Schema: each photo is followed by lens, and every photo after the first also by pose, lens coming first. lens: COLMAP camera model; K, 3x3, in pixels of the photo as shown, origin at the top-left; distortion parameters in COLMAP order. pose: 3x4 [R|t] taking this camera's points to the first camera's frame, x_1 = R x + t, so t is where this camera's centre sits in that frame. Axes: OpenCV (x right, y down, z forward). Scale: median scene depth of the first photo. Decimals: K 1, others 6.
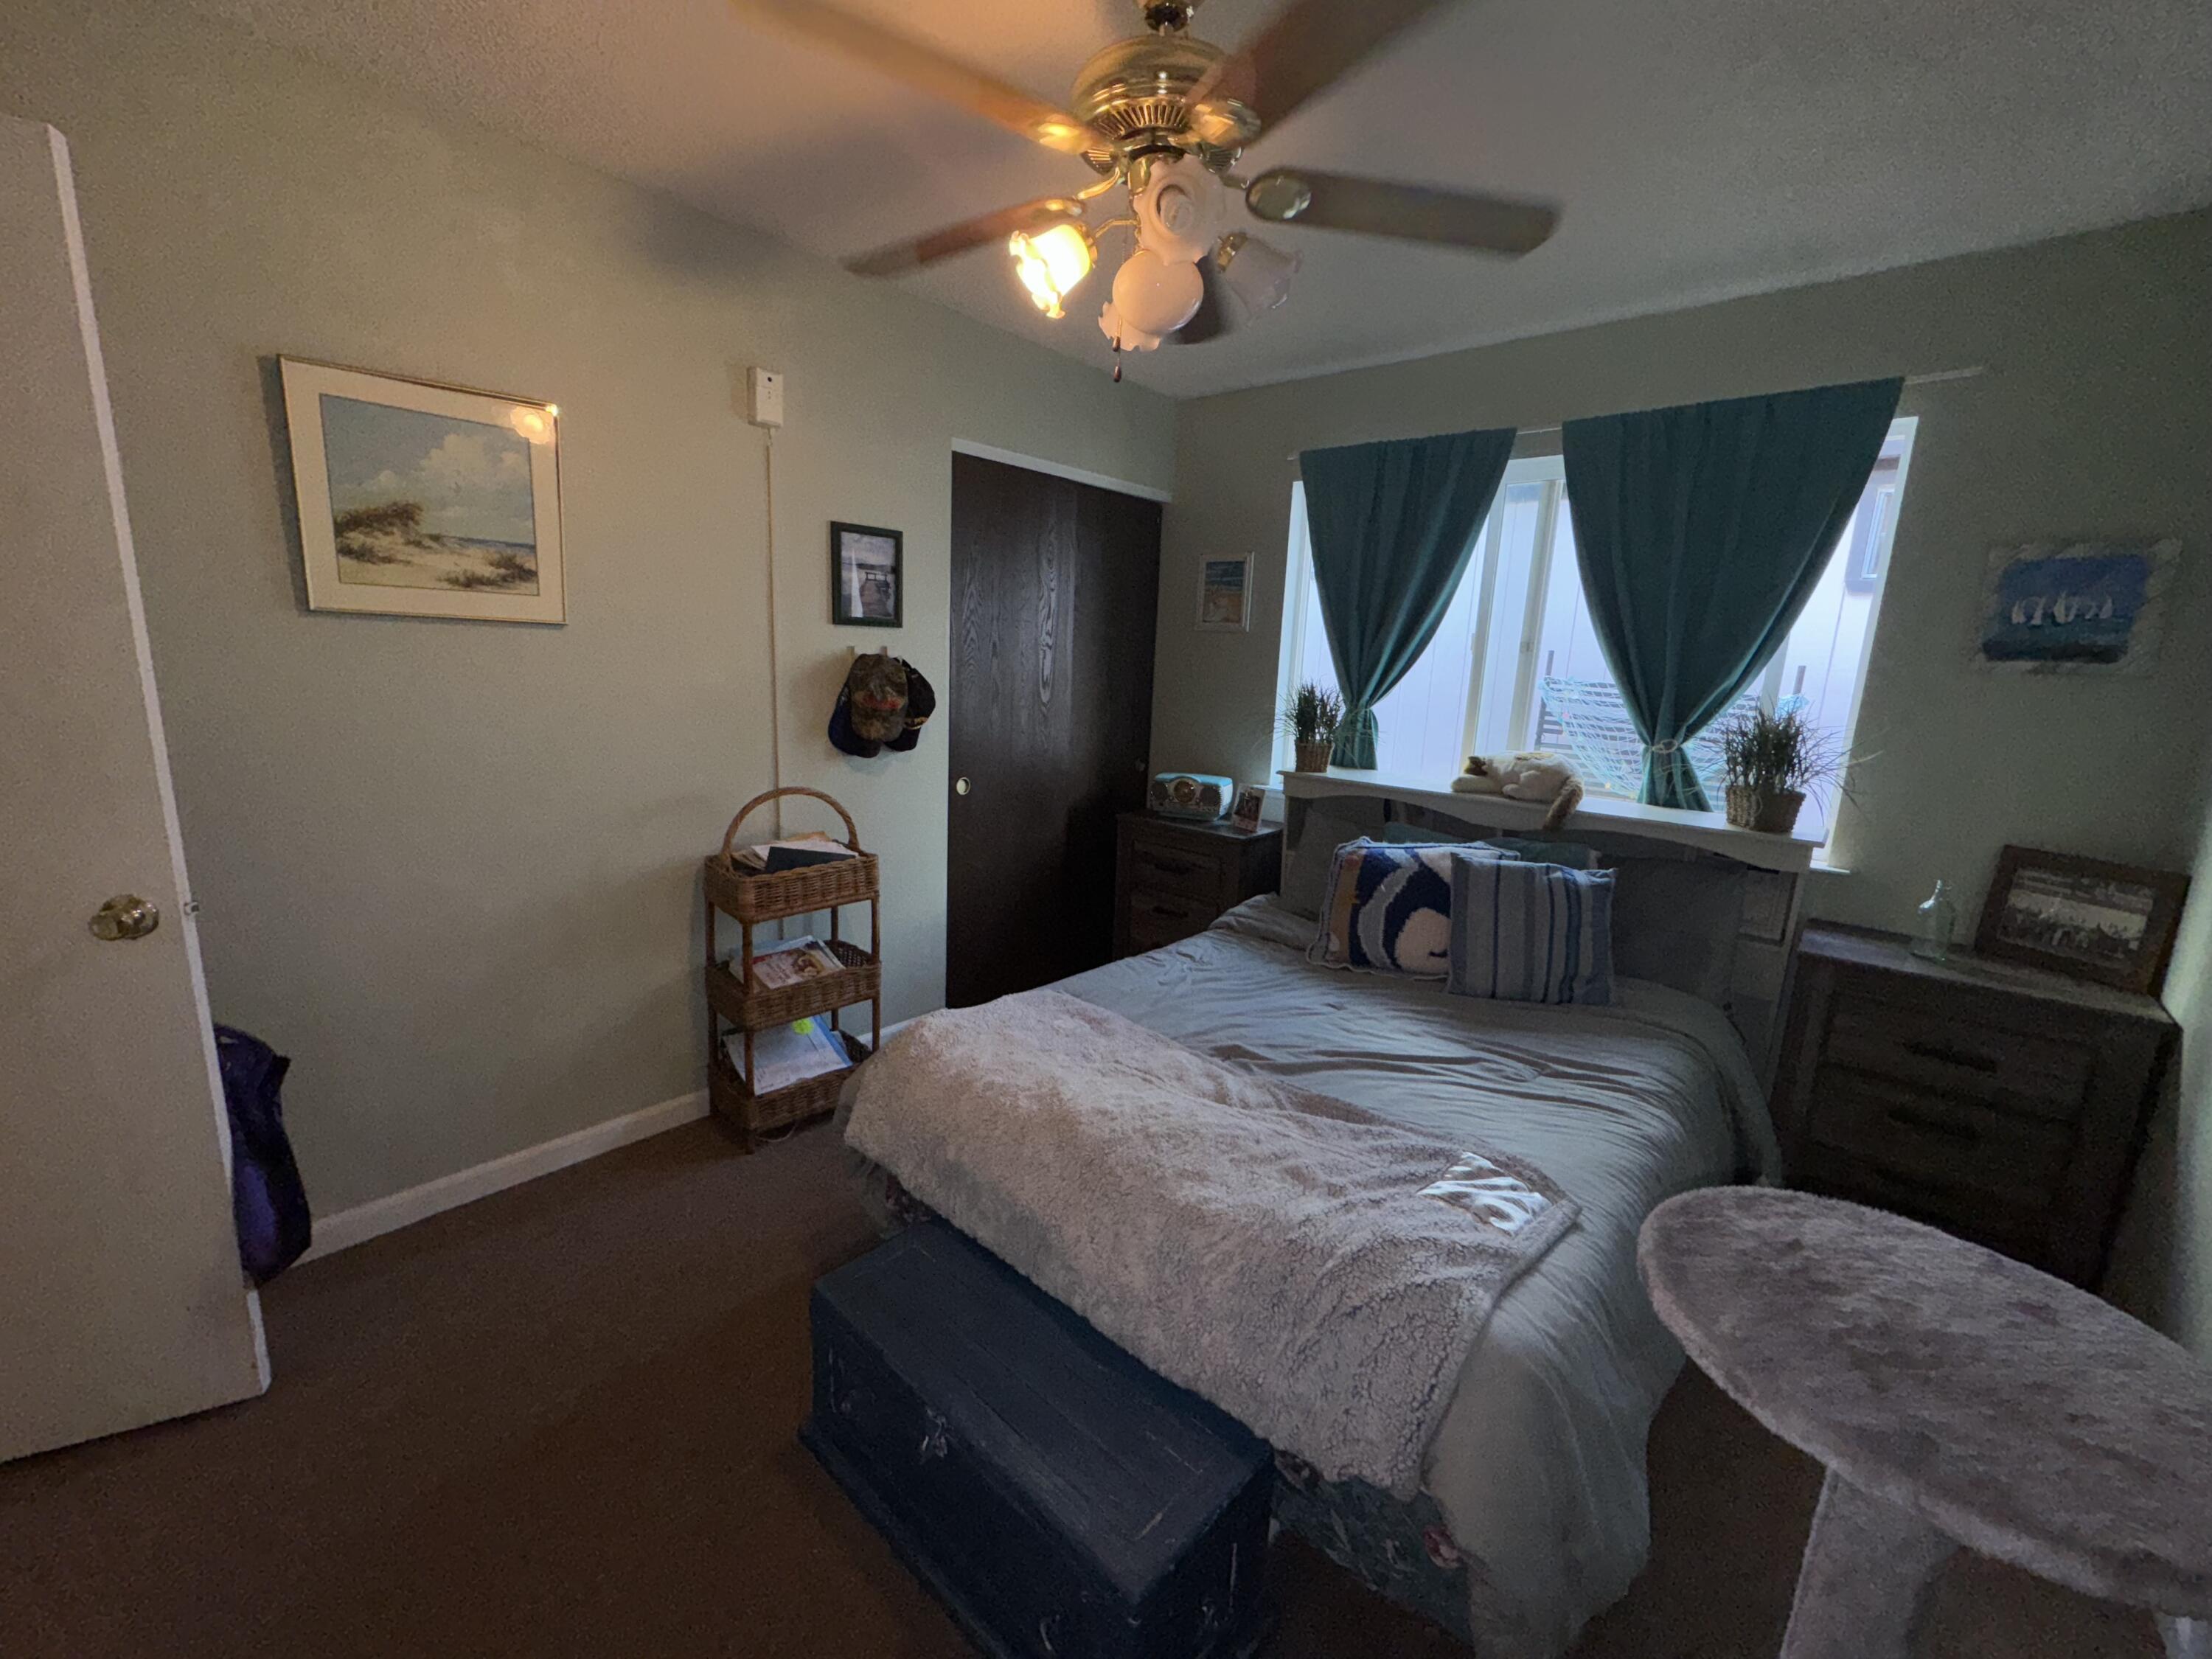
lens RADIAL K [[883.1, 0, 1096.6], [0, 883.1, 827.0], [0, 0, 1]] dist [-0.002599, 0.000078]
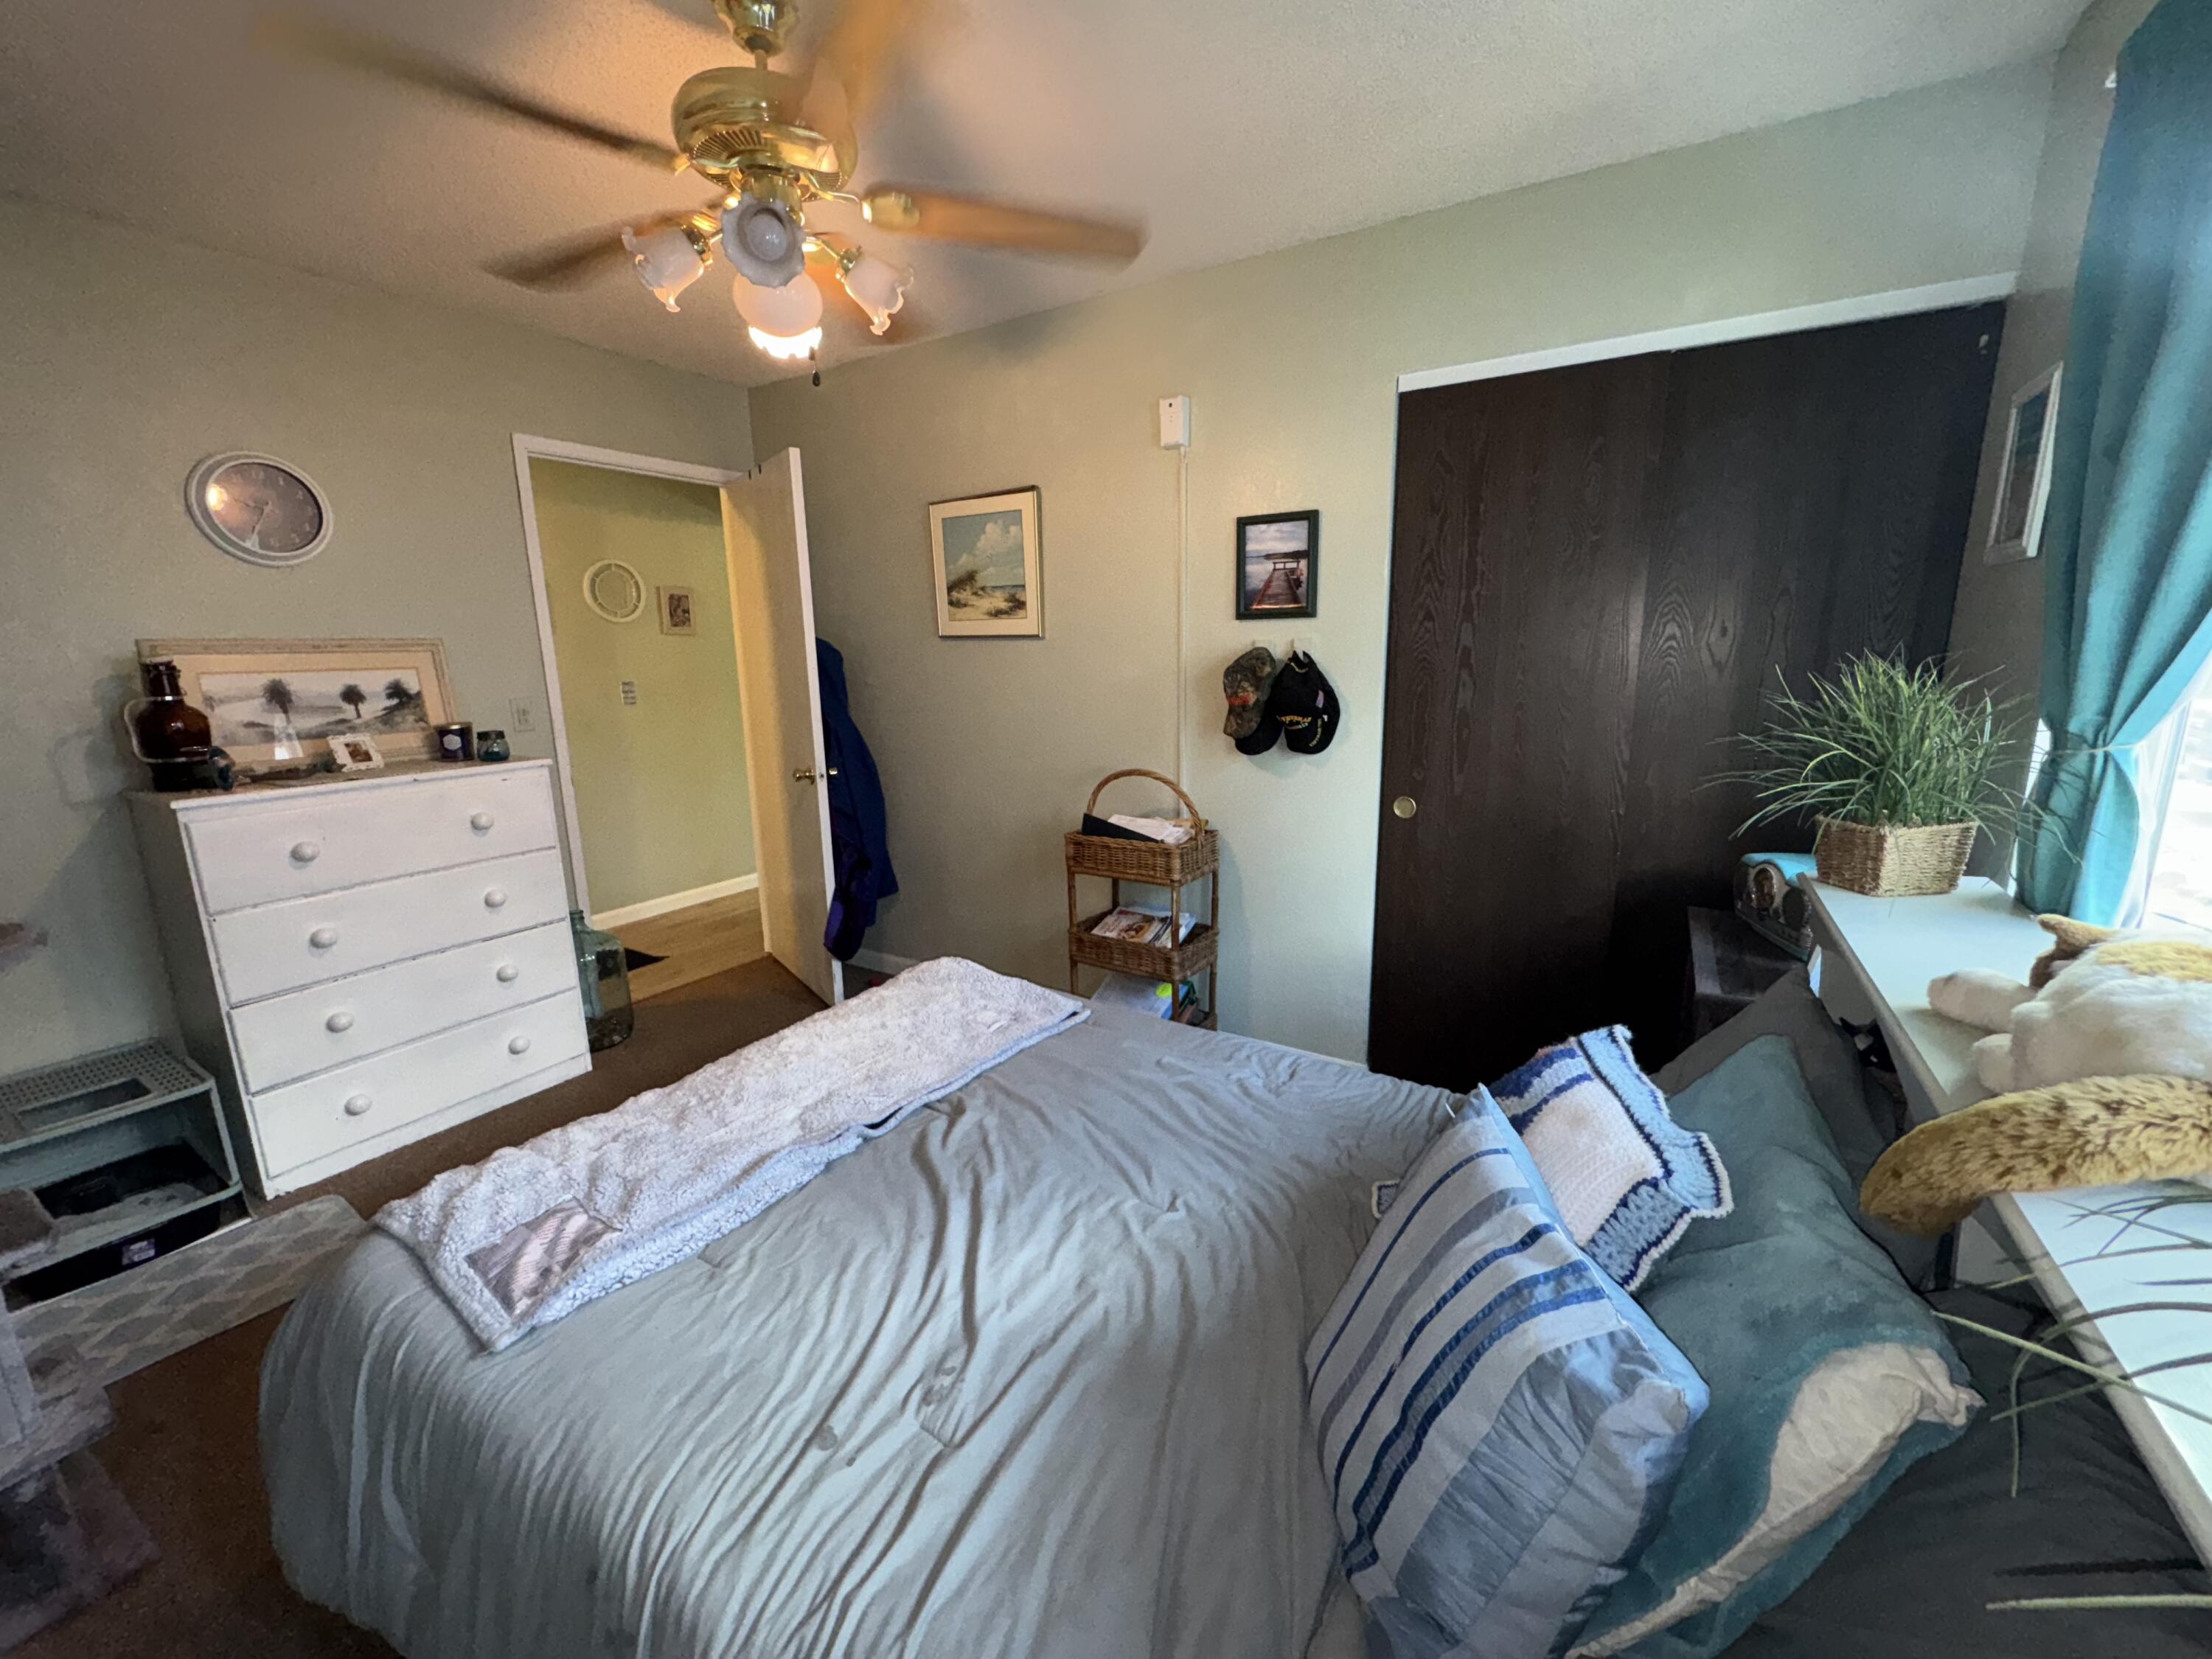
lens RADIAL K [[883.1, 0, 1102.7], [0, 883.1, 824.2], [0, 0, 1]] dist [-0.002599, 0.000078]
pose [[0.170573, 0.155065, -0.973067, 0.878834], [-0.169517, 0.977434, 0.126046, -0.129857], [0.970654, 0.143451, 0.193010, 0.873421]]
